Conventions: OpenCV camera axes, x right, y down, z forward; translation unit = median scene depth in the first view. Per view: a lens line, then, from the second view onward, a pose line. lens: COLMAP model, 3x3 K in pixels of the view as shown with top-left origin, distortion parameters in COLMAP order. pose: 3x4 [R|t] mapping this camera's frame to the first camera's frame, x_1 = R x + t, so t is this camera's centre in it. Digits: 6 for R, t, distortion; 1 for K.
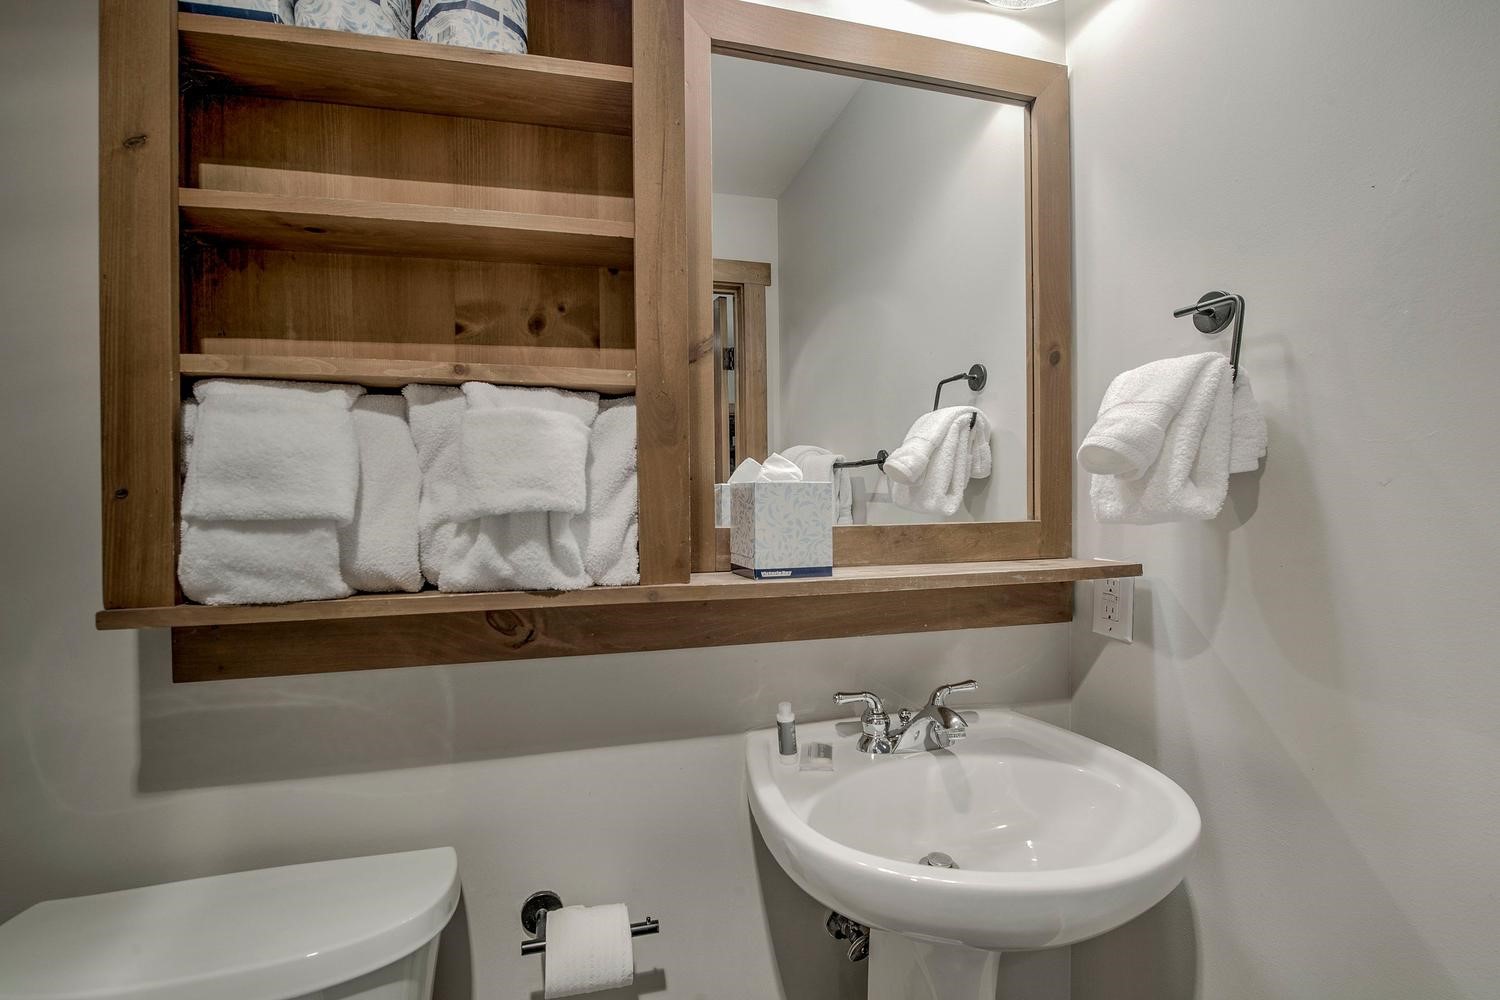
lens RADIAL K [[665.3, 0, 729.5], [0, 665.3, 495.8], [0, 0, 1]] dist [-0.003524, -0.004506]
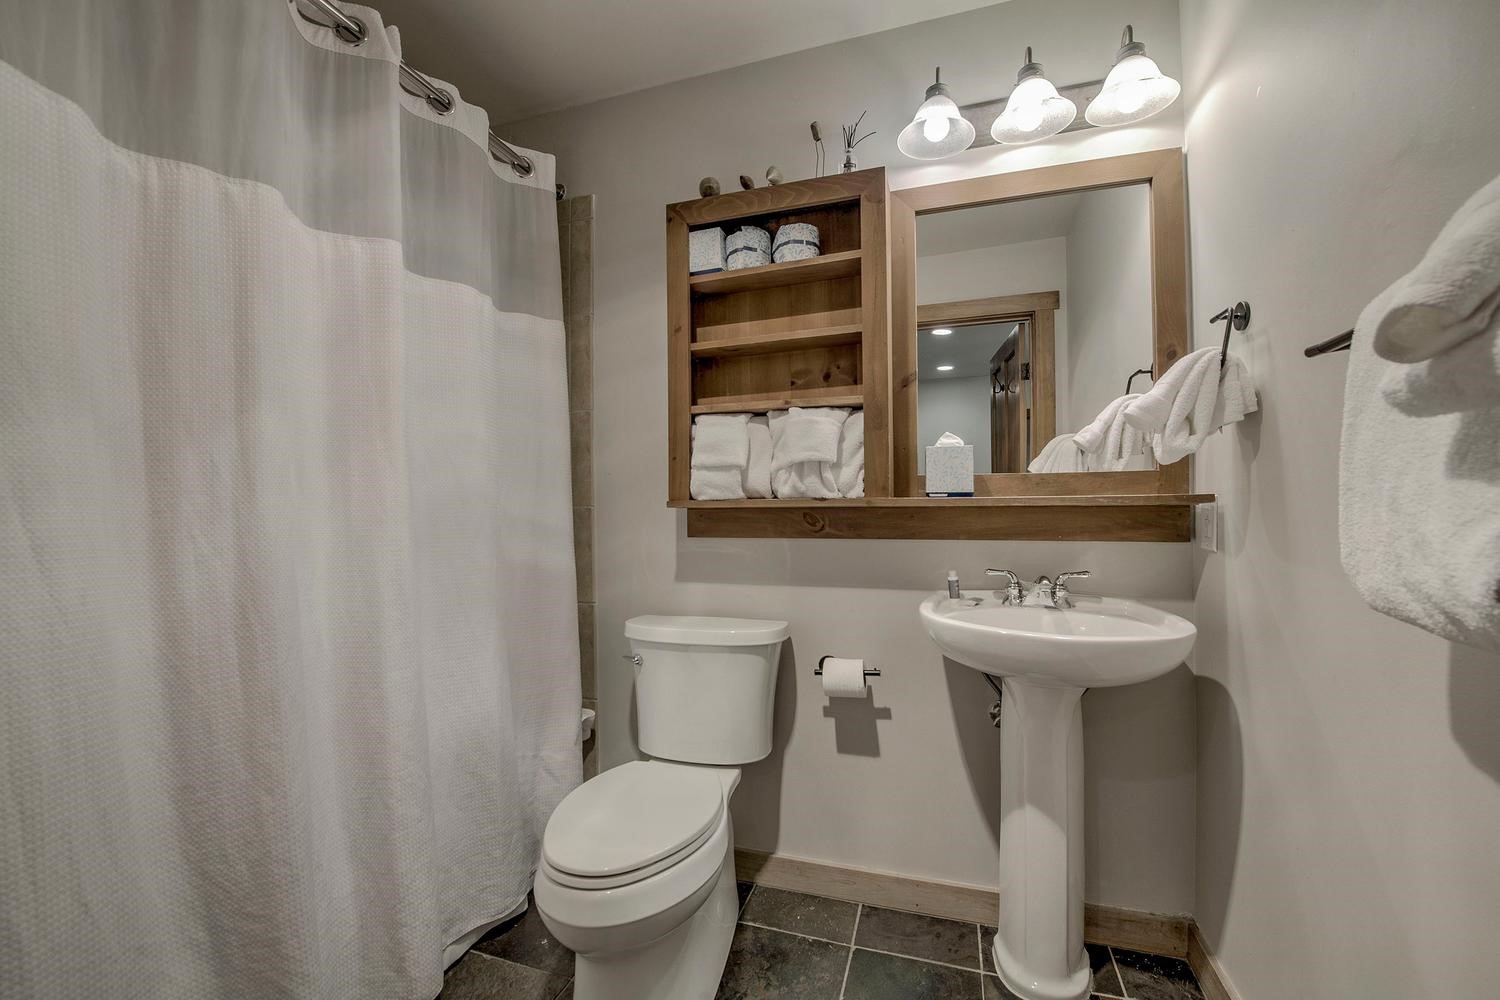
lens RADIAL K [[610.0, 0, 747.4], [0, 610.0, 494.8], [0, 0, 1]] dist [-0.026489, -0.000448]
pose [[0.832953, -0.007441, -0.553294, 0.609882], [-0.001900, 0.999865, -0.016307, 0.154811], [0.553340, 0.014634, 0.832827, -0.780517]]
